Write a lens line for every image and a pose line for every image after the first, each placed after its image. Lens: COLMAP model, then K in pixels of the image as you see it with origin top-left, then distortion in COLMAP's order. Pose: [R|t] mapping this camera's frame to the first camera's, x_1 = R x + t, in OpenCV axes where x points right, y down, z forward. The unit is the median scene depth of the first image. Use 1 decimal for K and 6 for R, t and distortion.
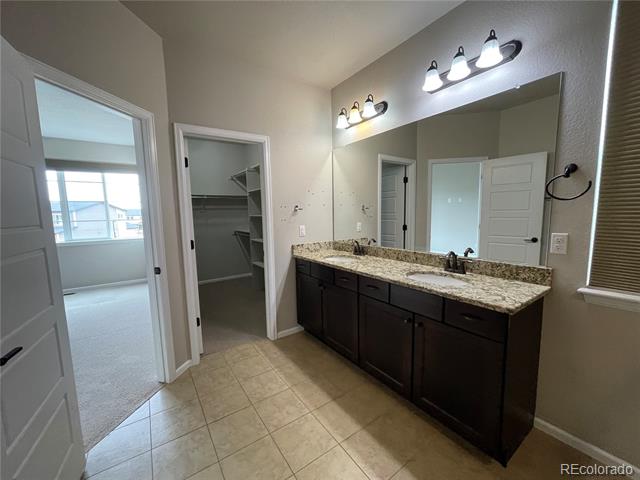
lens RADIAL K [[257.1, 0, 320.0], [0, 257.1, 240.0], [0, 0, 1]] dist [0.000518, 0.000173]
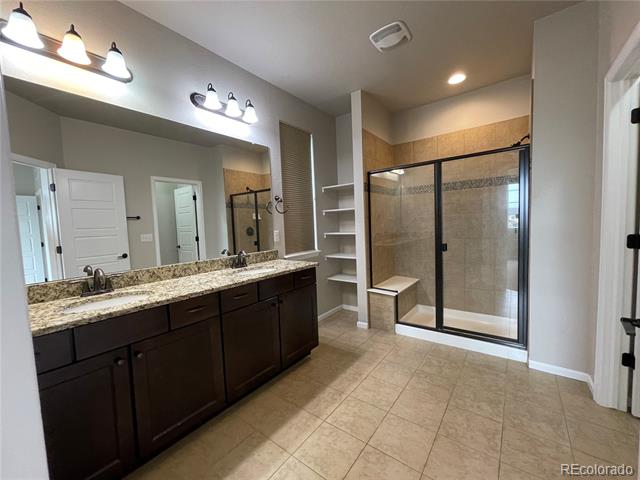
lens RADIAL K [[257.1, 0, 320.0], [0, 257.1, 240.0], [0, 0, 1]] dist [0.000518, 0.000173]
pose [[-0.301171, -0.024783, 0.953248, -0.930041], [0.149959, 0.985993, 0.073012, -0.046732], [-0.941705, 0.164937, -0.293236, 1.193678]]
